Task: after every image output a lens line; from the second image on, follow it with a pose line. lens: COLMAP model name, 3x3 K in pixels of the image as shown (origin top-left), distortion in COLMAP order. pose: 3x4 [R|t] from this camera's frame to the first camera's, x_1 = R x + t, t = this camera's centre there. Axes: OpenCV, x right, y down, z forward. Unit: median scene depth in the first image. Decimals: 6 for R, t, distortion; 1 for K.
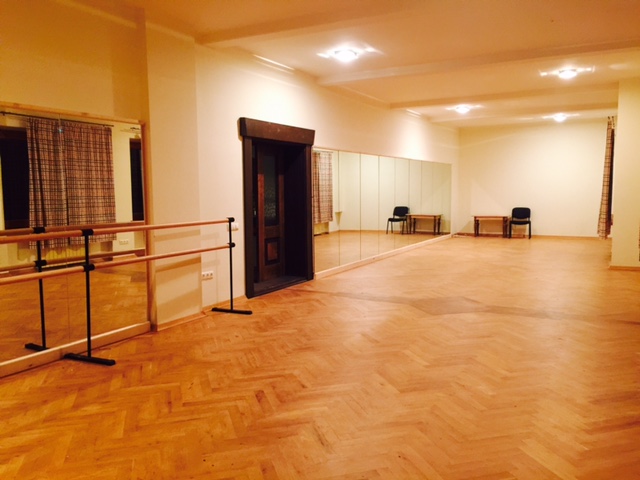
lens RADIAL K [[549.4, 0, 316.0], [0, 549.4, 237.9], [0, 0, 1]] dist [0.098106, -0.093863]
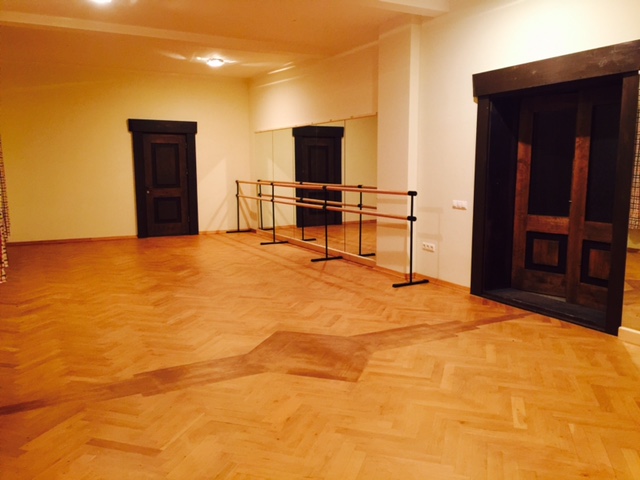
lens RADIAL K [[549.4, 0, 316.1], [0, 549.4, 242.3], [0, 0, 1]] dist [0.098106, -0.093863]
pose [[-0.546142, 0.130914, -0.827400, 0.758701], [-0.064853, 0.978141, 0.197573, -0.128216], [0.835178, 0.161562, -0.525714, 1.351887]]
